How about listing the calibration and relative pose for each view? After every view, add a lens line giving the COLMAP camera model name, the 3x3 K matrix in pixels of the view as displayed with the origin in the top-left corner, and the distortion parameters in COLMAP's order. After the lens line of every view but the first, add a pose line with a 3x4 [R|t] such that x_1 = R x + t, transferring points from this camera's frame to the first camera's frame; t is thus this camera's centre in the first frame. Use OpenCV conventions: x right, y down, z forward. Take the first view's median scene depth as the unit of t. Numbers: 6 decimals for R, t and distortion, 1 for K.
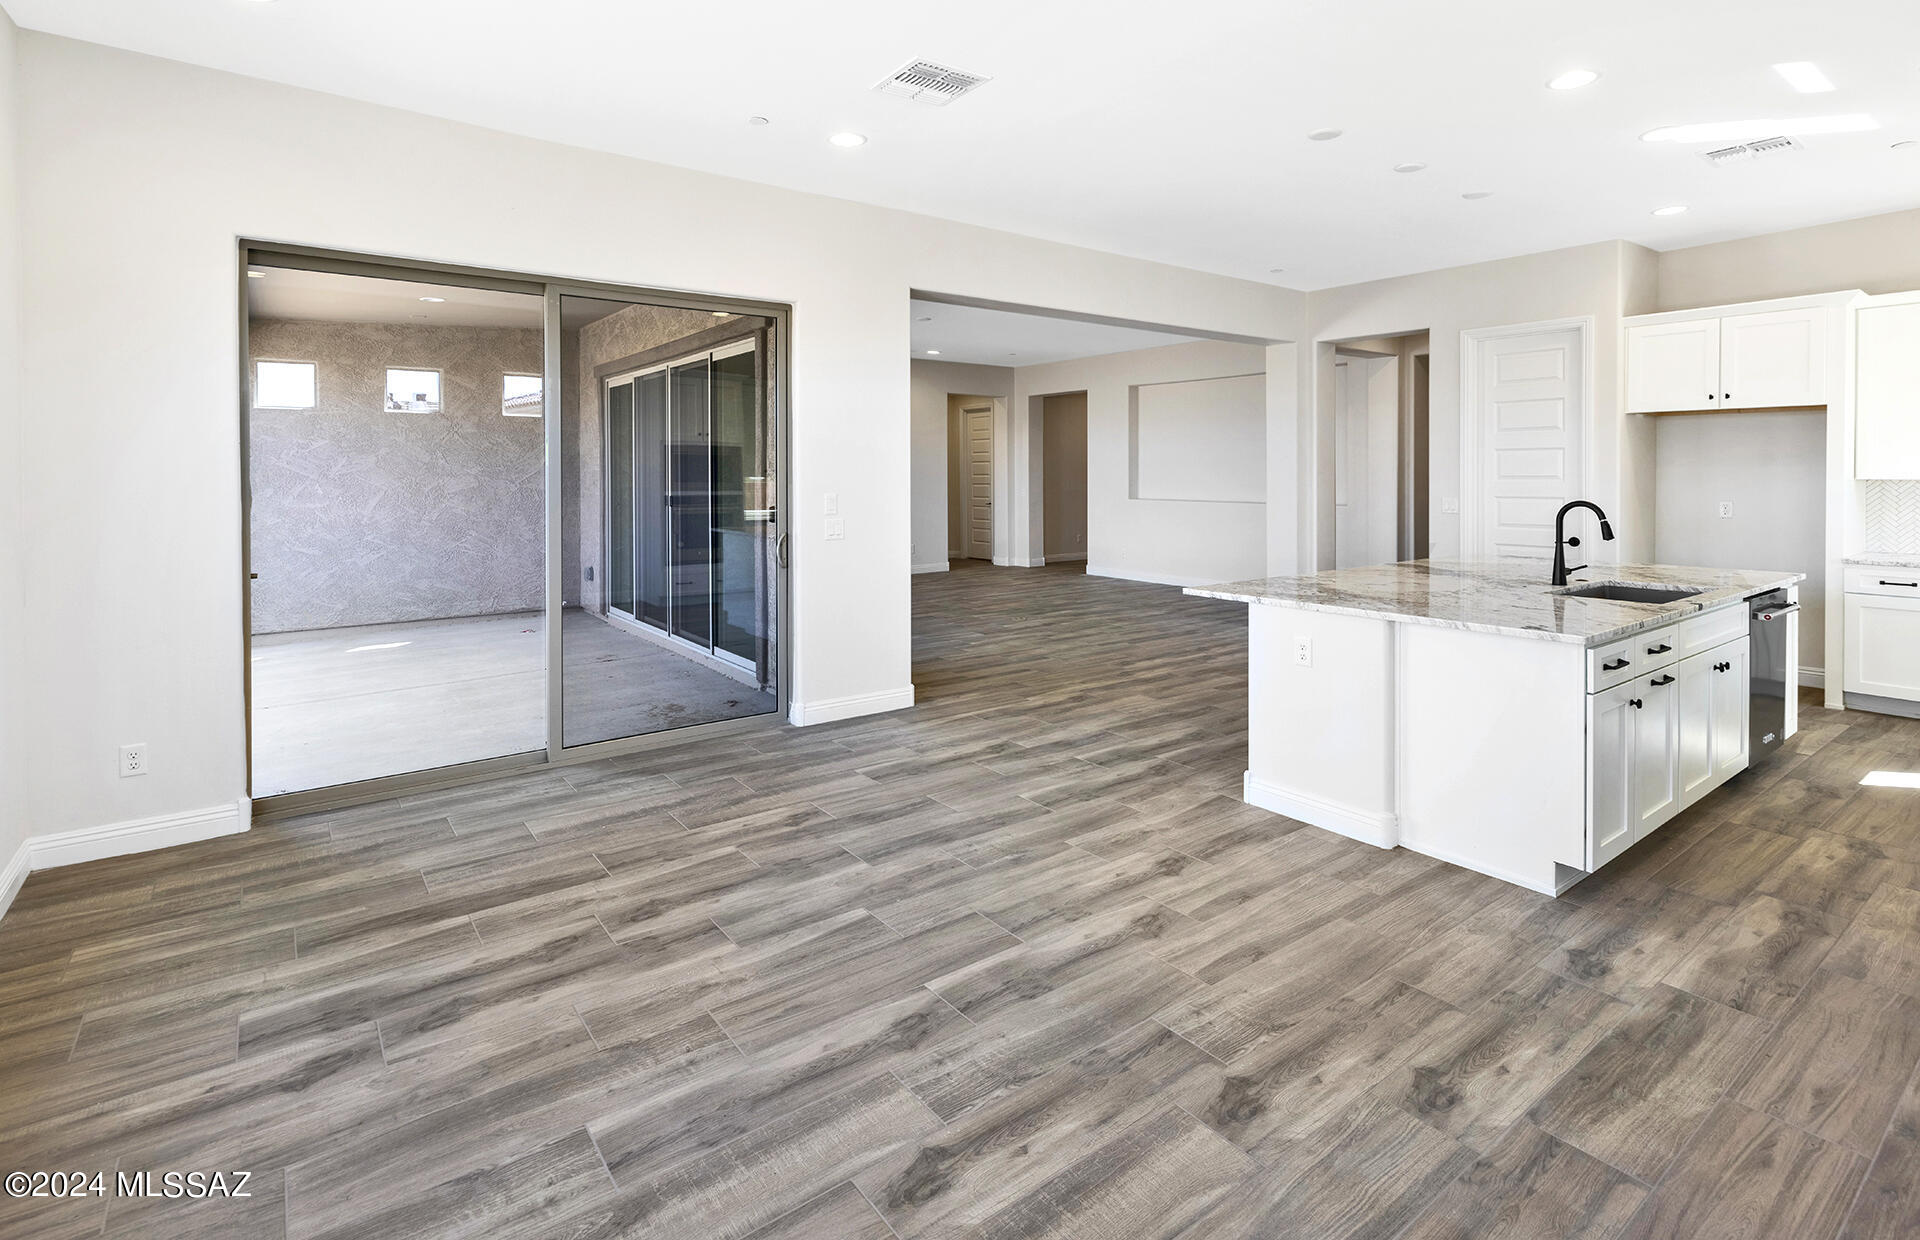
lens RADIAL K [[918.6, 0, 958.4], [0, 918.6, 473.8], [0, 0, 1]] dist [0.001365, -0.000498]
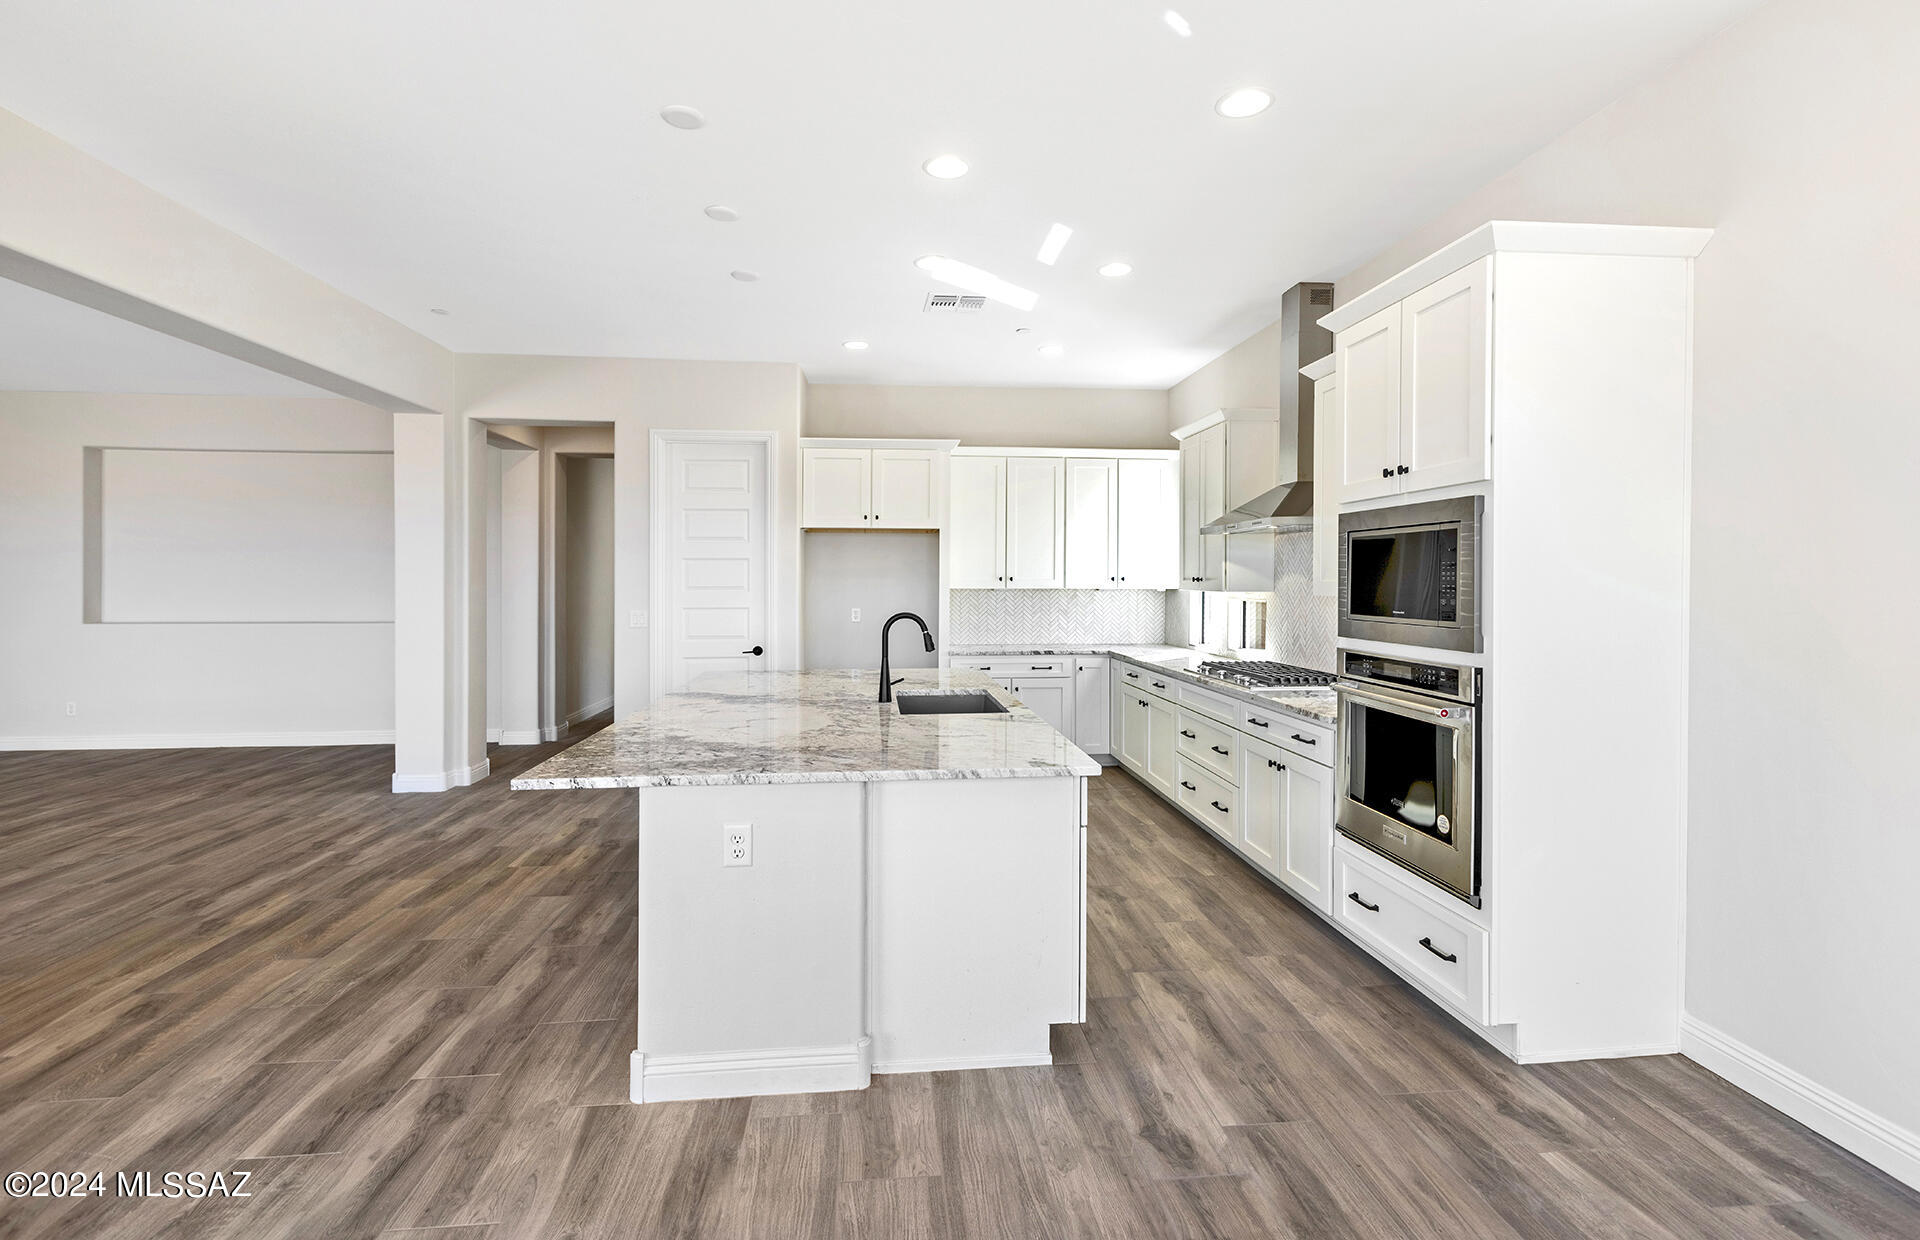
lens RADIAL K [[886.0, 0, 962.1], [0, 886.0, 583.0], [0, 0, 1]] dist [0.003571, -0.000319]
pose [[0.513415, 0.002369, 0.858137, -0.127691], [-0.001097, 0.999997, -0.002105, 0.000319], [-0.858140, 0.000139, 0.513416, 0.645080]]
